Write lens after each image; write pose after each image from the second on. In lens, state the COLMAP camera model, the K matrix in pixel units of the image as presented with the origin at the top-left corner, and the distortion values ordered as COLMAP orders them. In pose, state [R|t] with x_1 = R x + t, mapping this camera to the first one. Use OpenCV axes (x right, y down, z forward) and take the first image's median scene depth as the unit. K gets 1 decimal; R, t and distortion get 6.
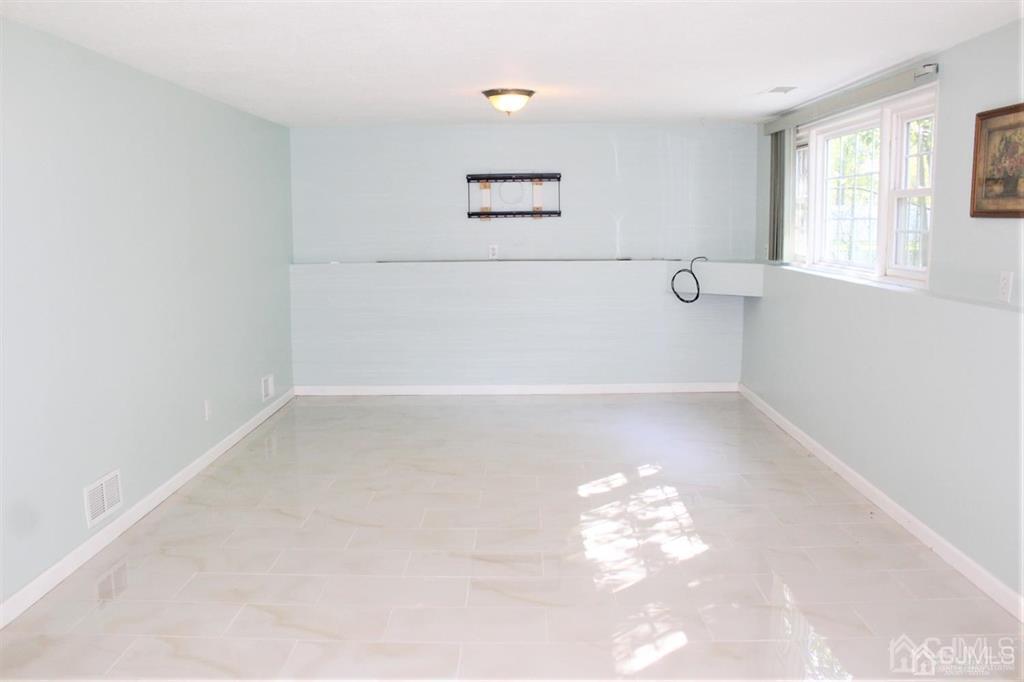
lens RADIAL K [[898.5, 0, 474.6], [0, 898.5, 338.2], [0, 0, 1]] dist [-0.158394, 0.193478]
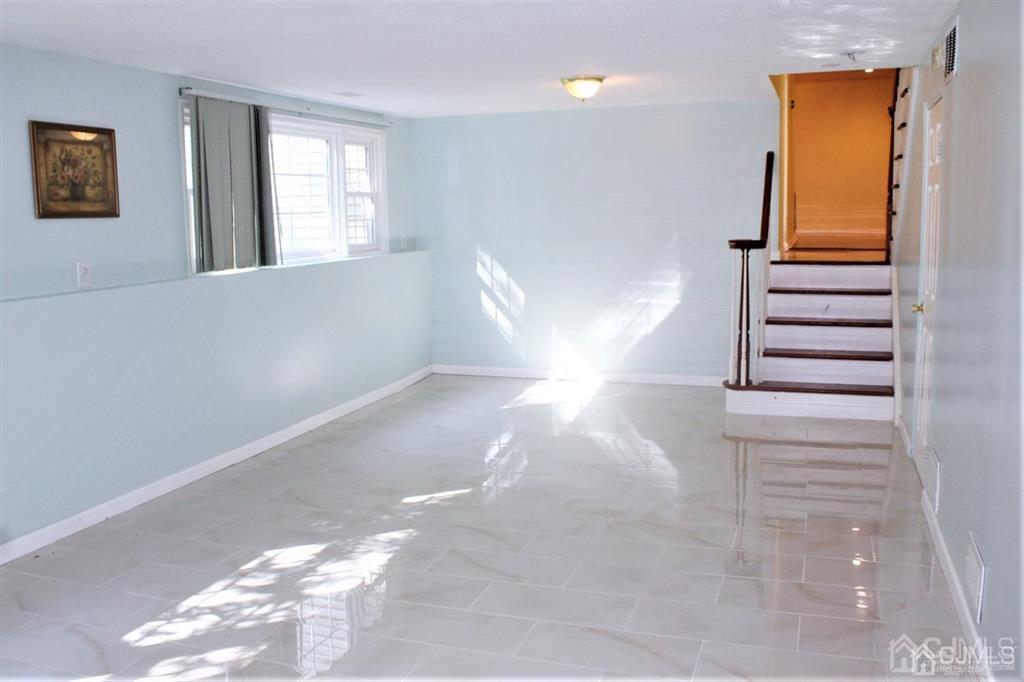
lens RADIAL K [[898.5, 0, 474.6], [0, 898.5, 338.2], [0, 0, 1]] dist [-0.158394, 0.193478]
pose [[-0.948309, -0.007987, 0.317249, -0.277874], [0.078398, 0.962802, 0.258583, -0.239433], [-0.307513, 0.270089, -0.912408, 1.907861]]
